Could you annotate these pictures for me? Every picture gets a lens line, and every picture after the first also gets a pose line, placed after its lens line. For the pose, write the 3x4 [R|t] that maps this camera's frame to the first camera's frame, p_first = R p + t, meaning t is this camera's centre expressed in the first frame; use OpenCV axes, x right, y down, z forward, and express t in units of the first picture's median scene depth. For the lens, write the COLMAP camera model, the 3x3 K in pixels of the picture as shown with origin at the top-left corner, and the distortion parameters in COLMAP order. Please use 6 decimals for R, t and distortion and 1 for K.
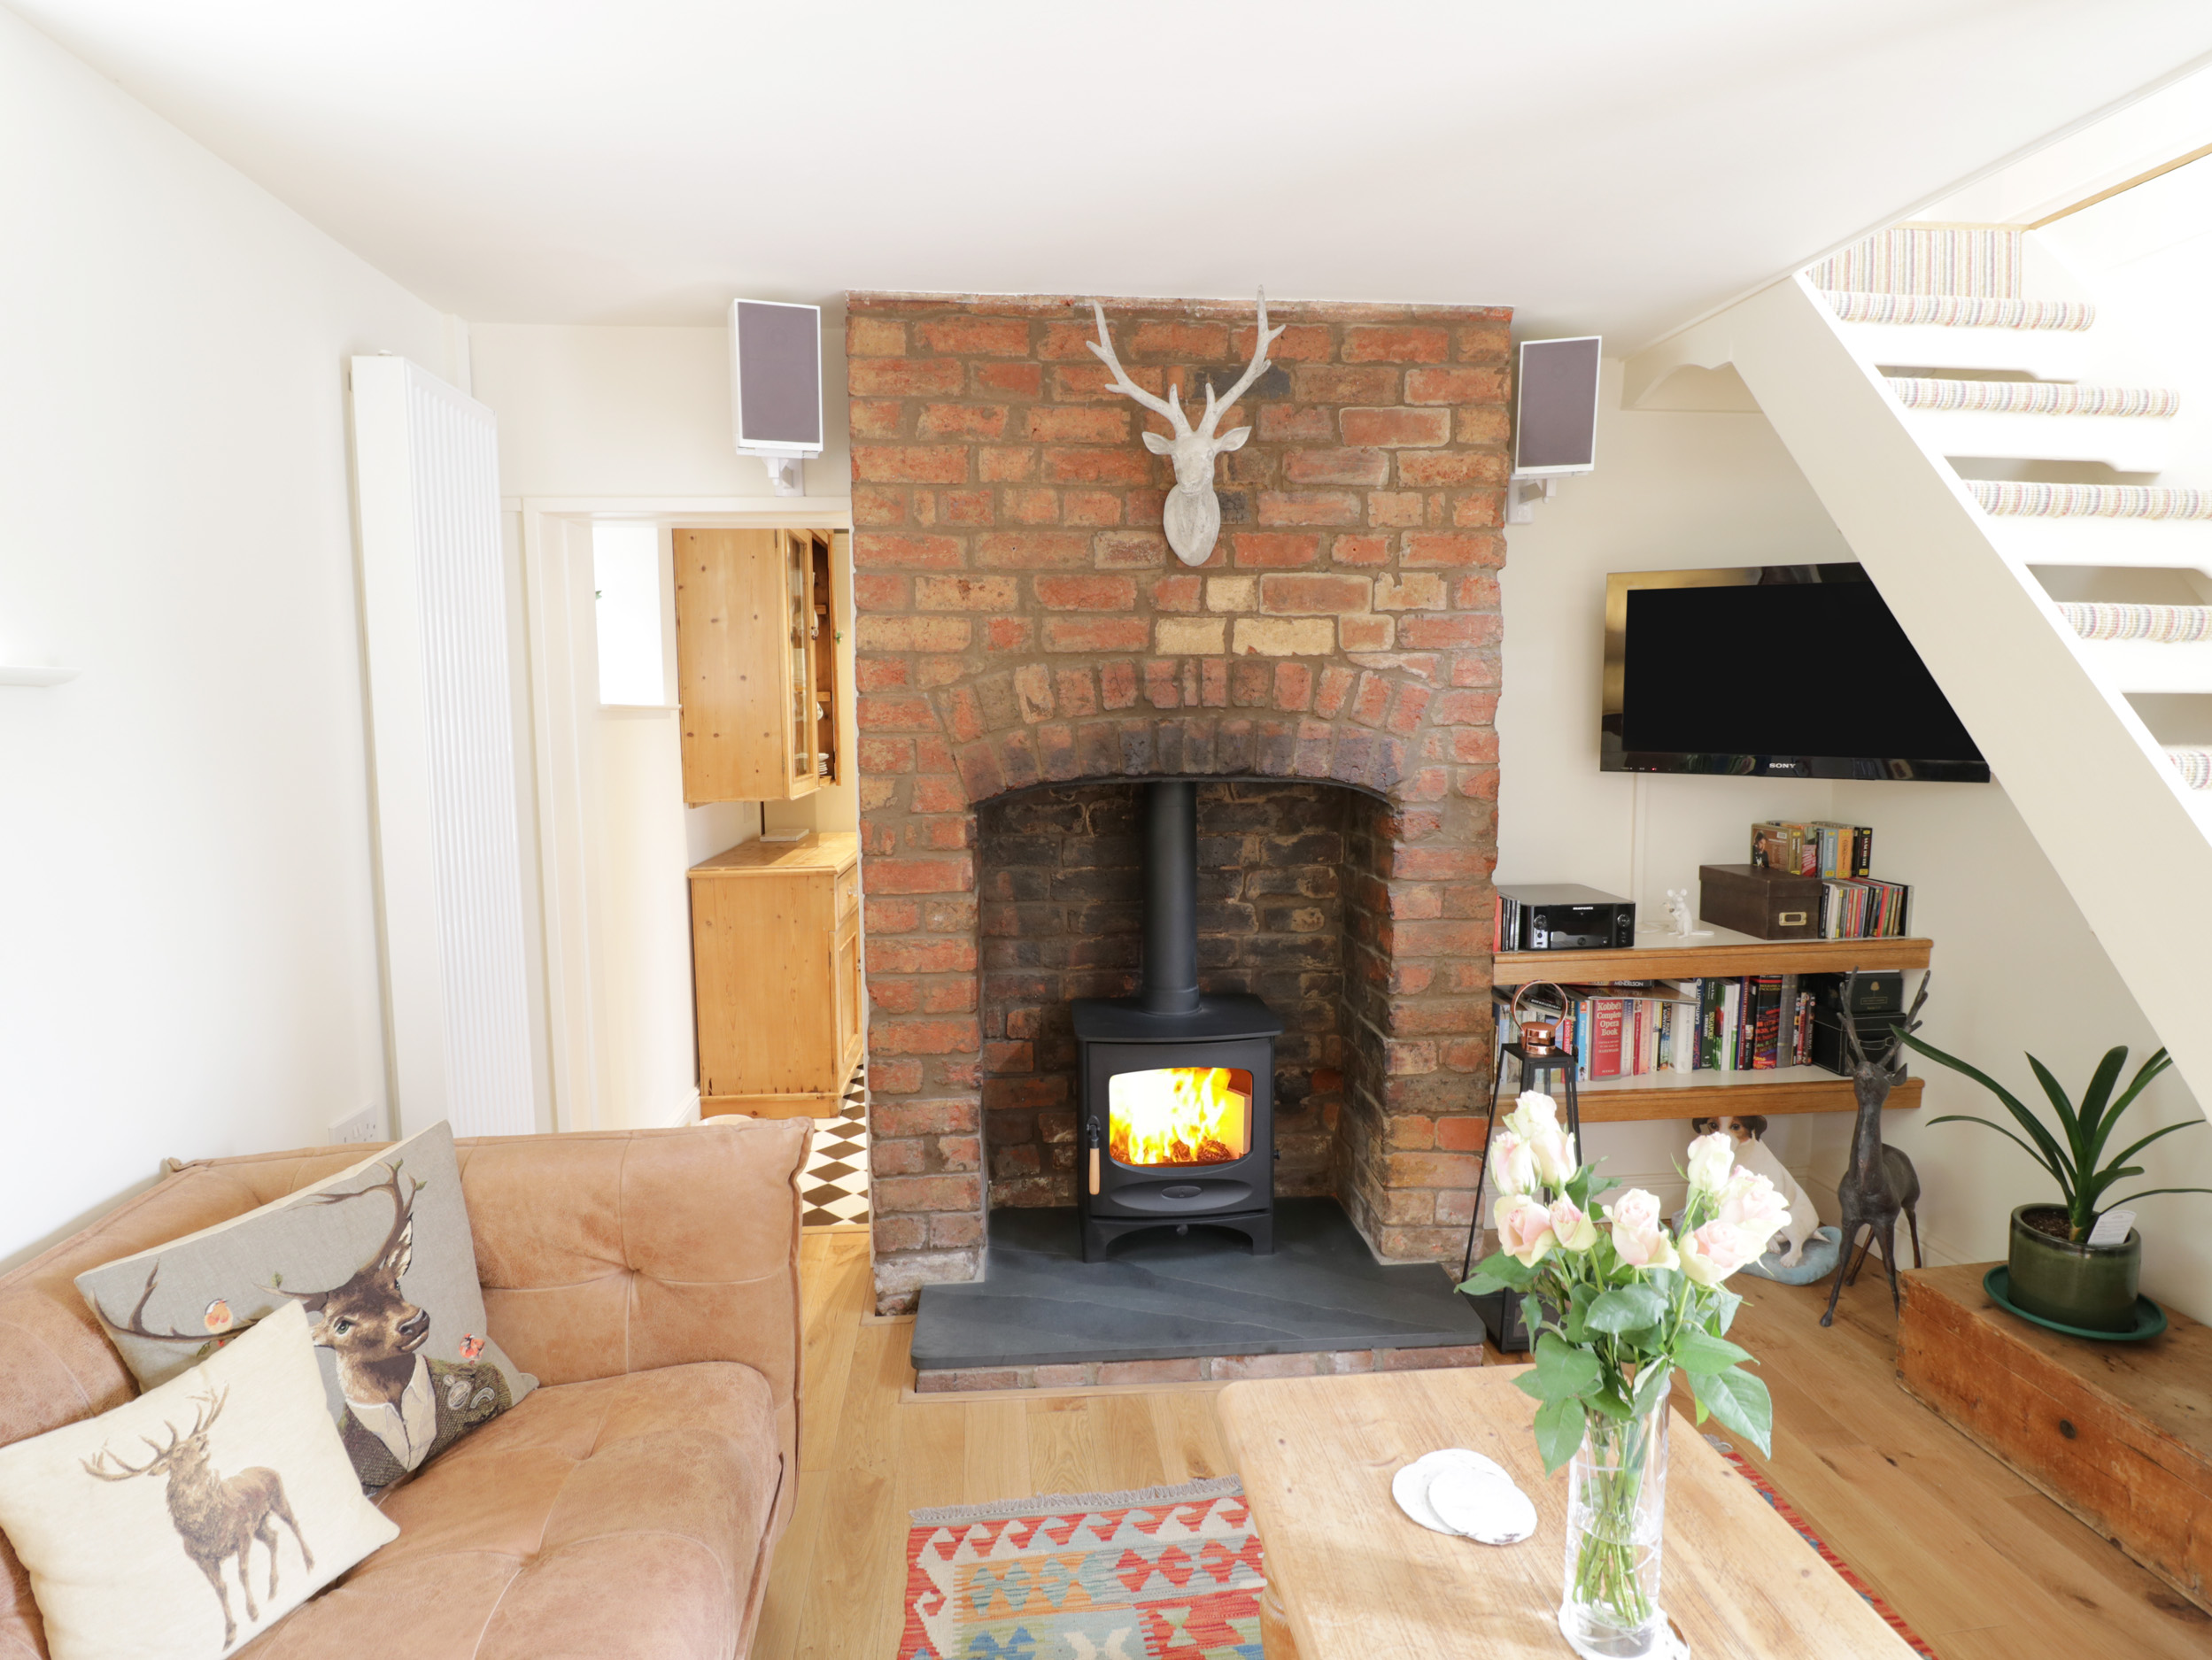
lens RADIAL K [[1146.7, 0, 1115.3], [0, 1146.7, 813.1], [0, 0, 1]] dist [-0.004406, -0.011135]
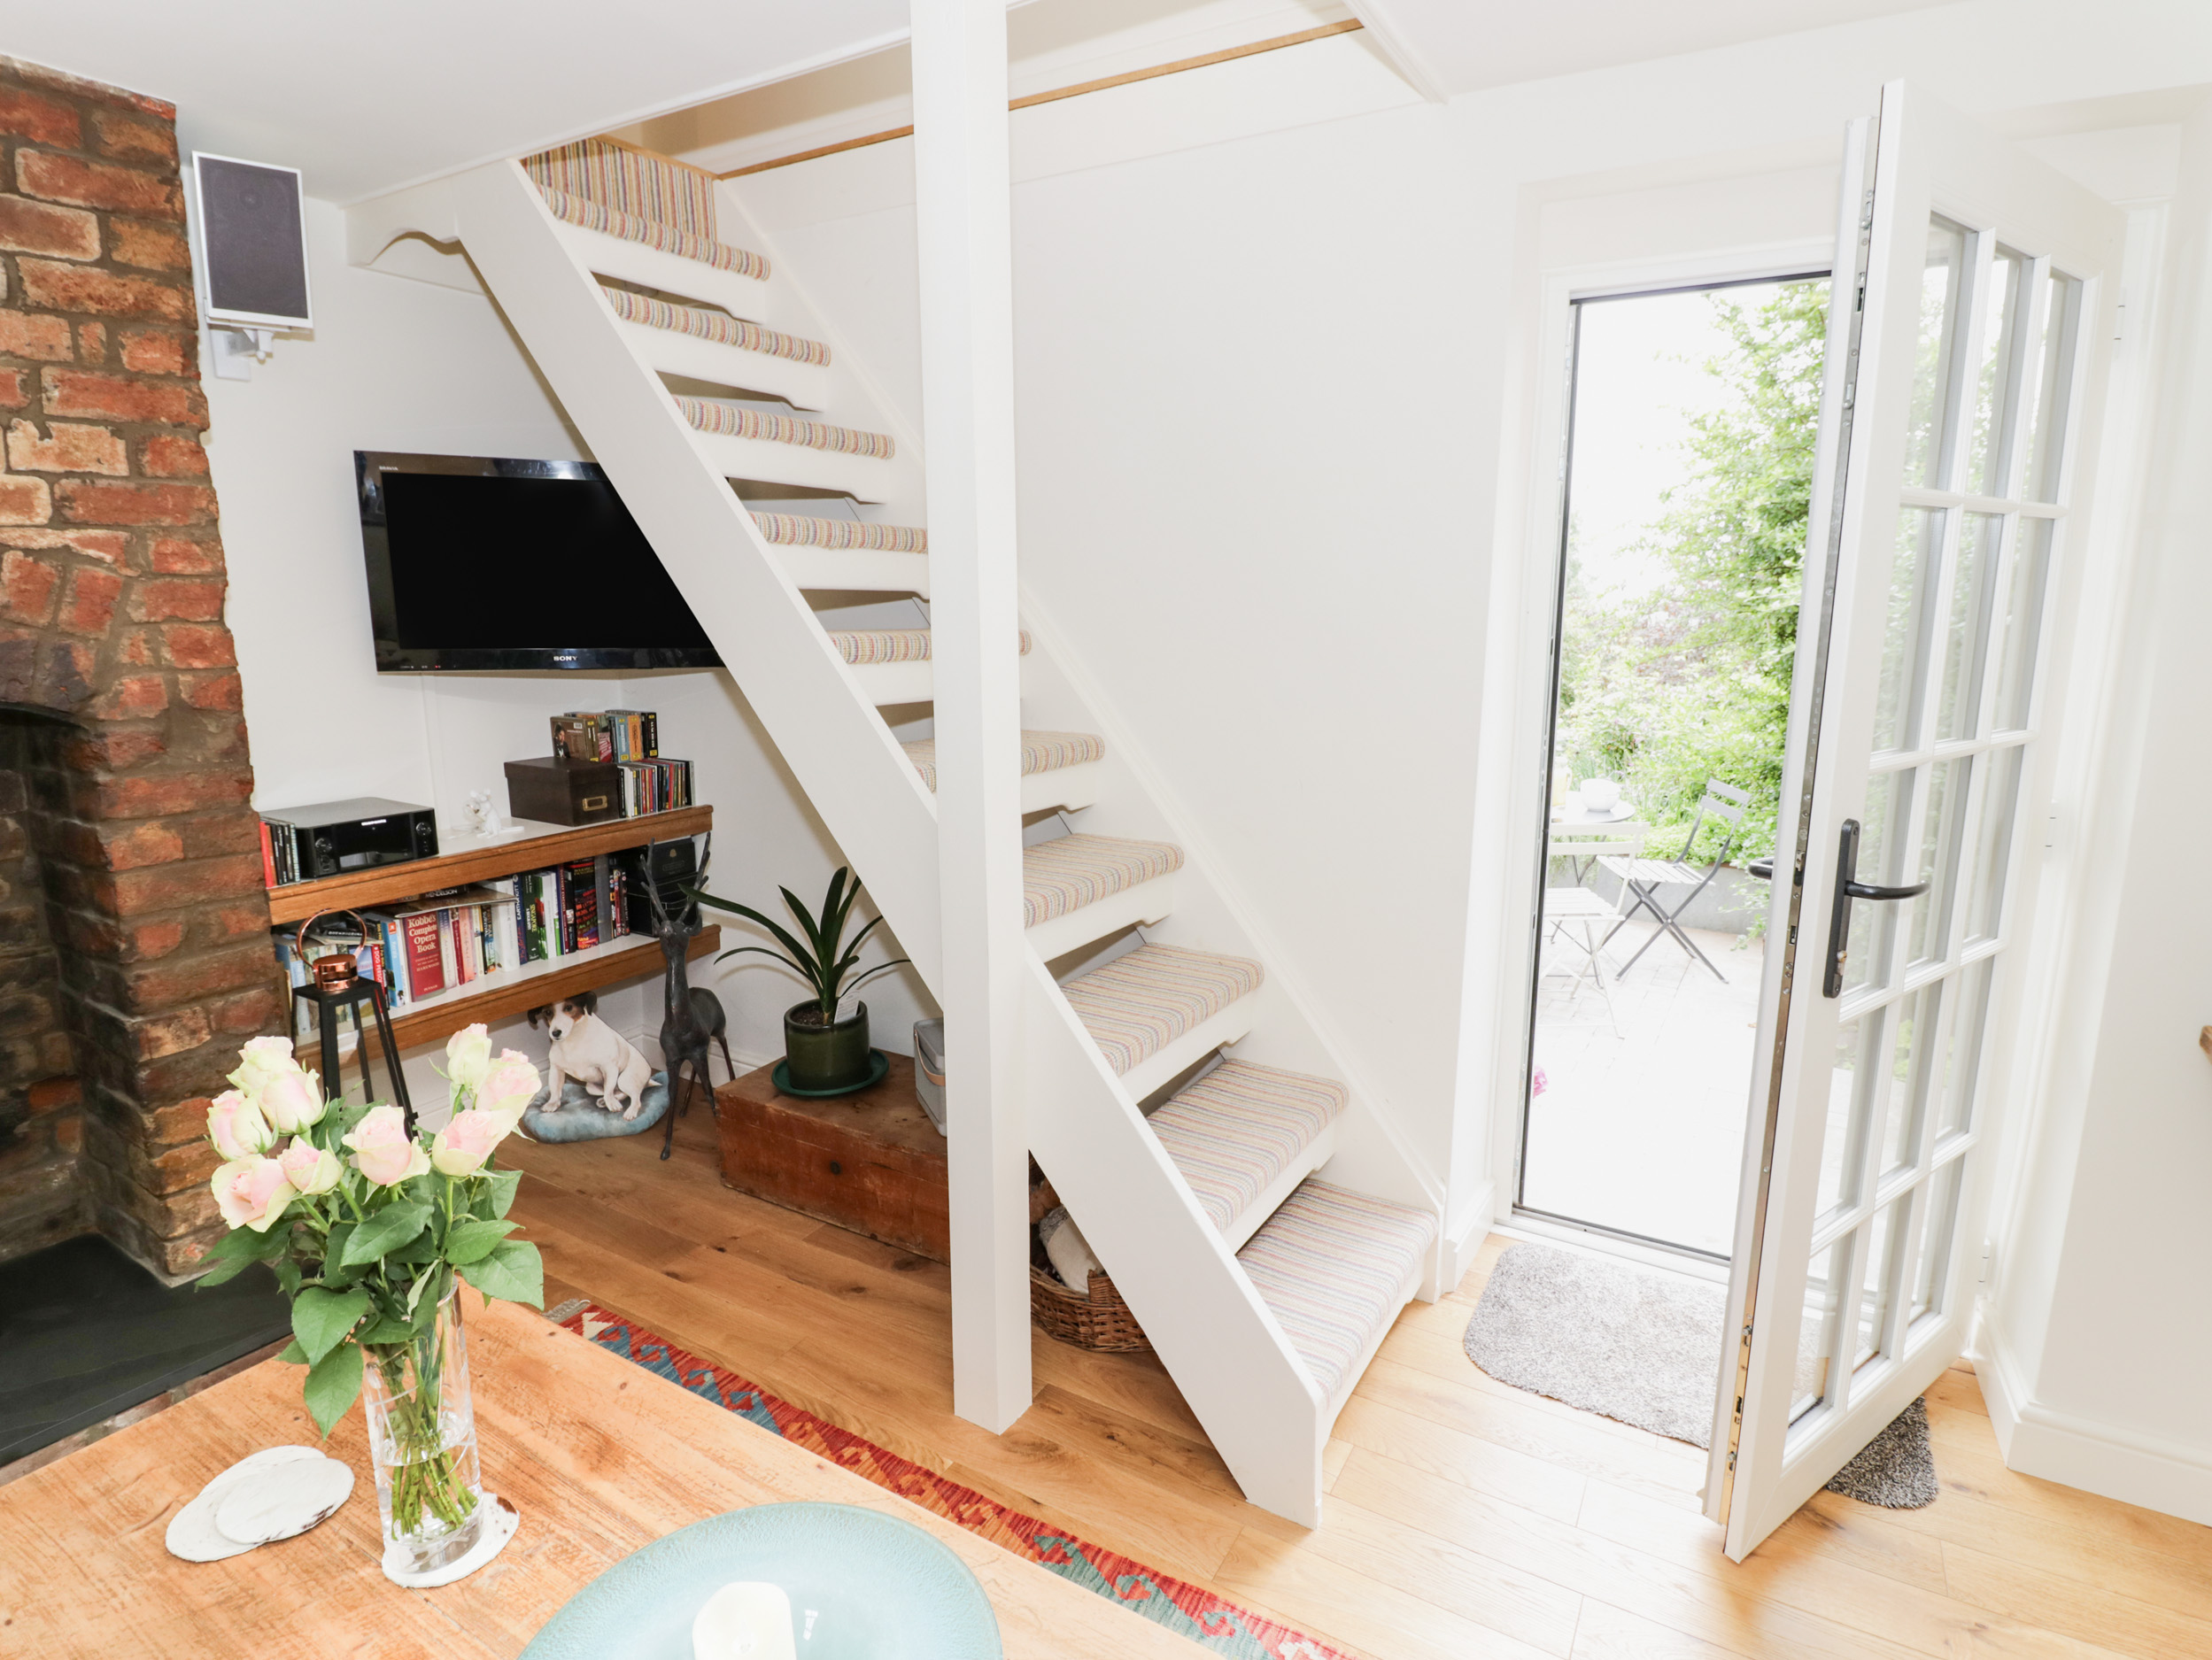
lens RADIAL K [[1146.7, 0, 1101.2], [0, 1146.7, 813.4], [0, 0, 1]] dist [-0.004406, -0.011135]
pose [[0.597932, -0.139931, 0.789238, 0.039274], [0.070464, 0.990008, 0.122143, 0.005910], [-0.798444, -0.017420, 0.601817, -0.016396]]
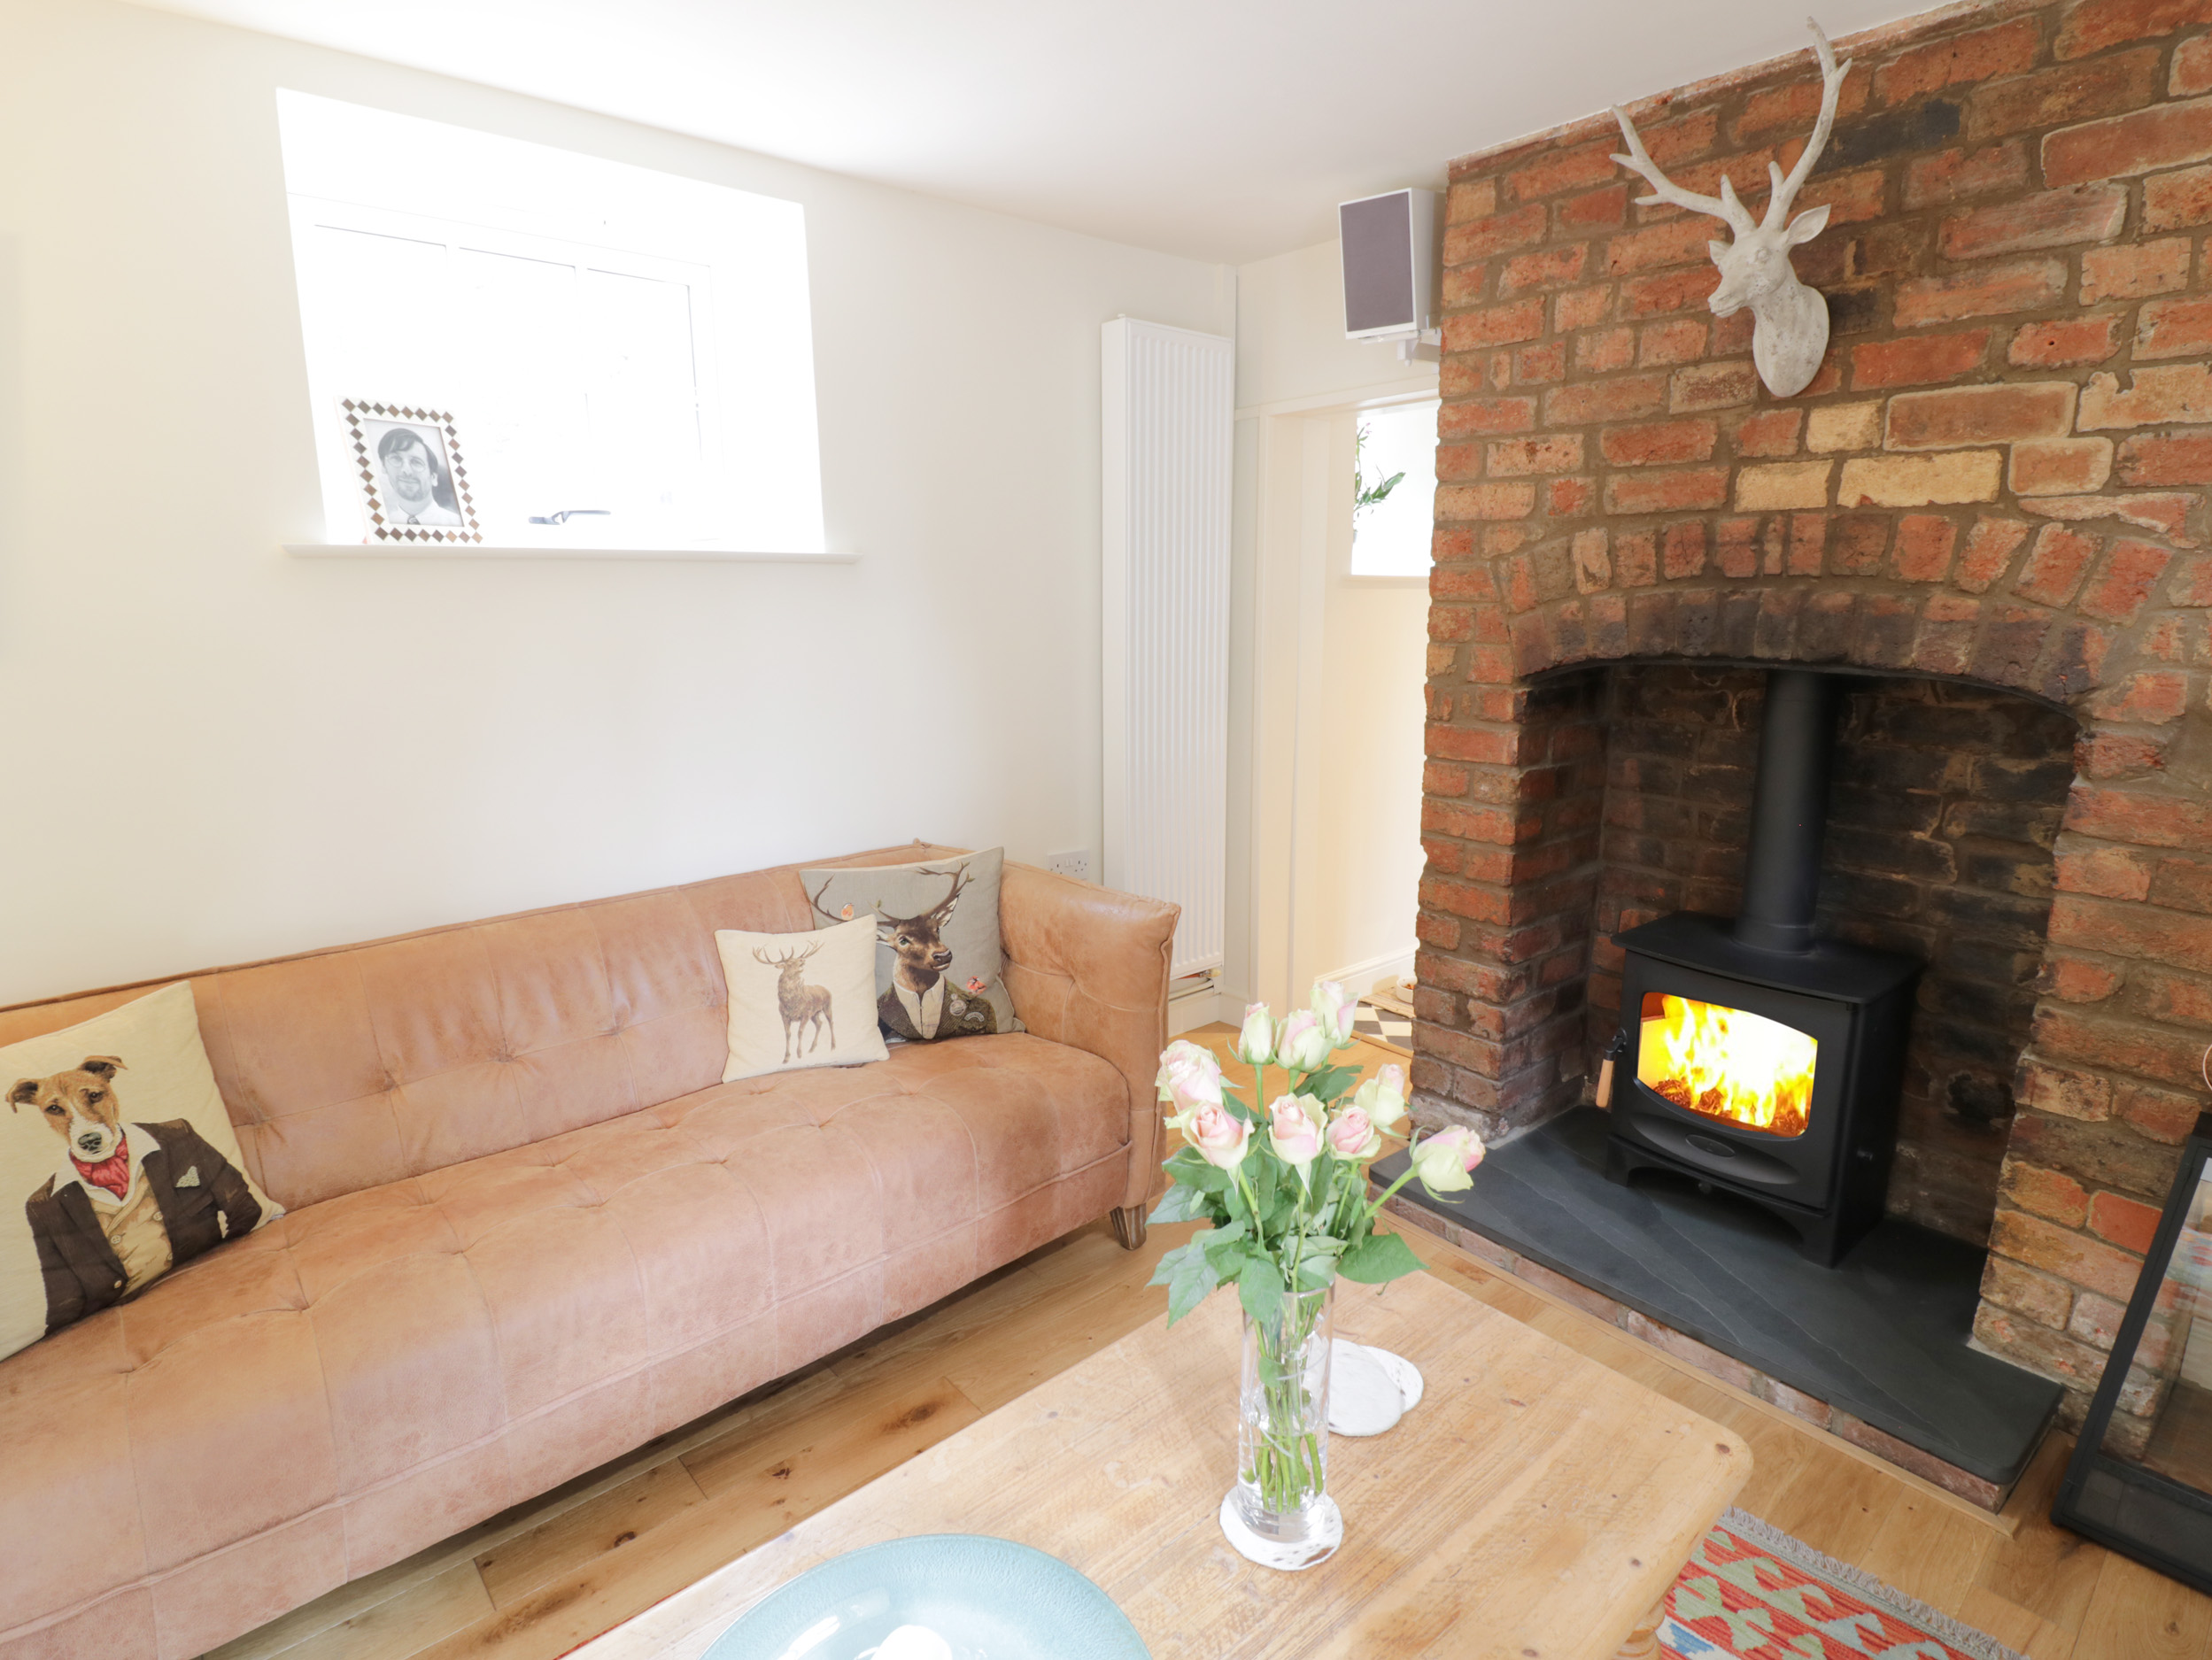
lens RADIAL K [[1146.7, 0, 1106.2], [0, 1146.7, 816.4], [0, 0, 1]] dist [-0.004406, -0.011135]
pose [[0.571348, 0.165846, -0.803777, 0.483149], [-0.076220, 0.985859, 0.149237, -0.009513], [0.817161, -0.024002, 0.575909, 0.145077]]
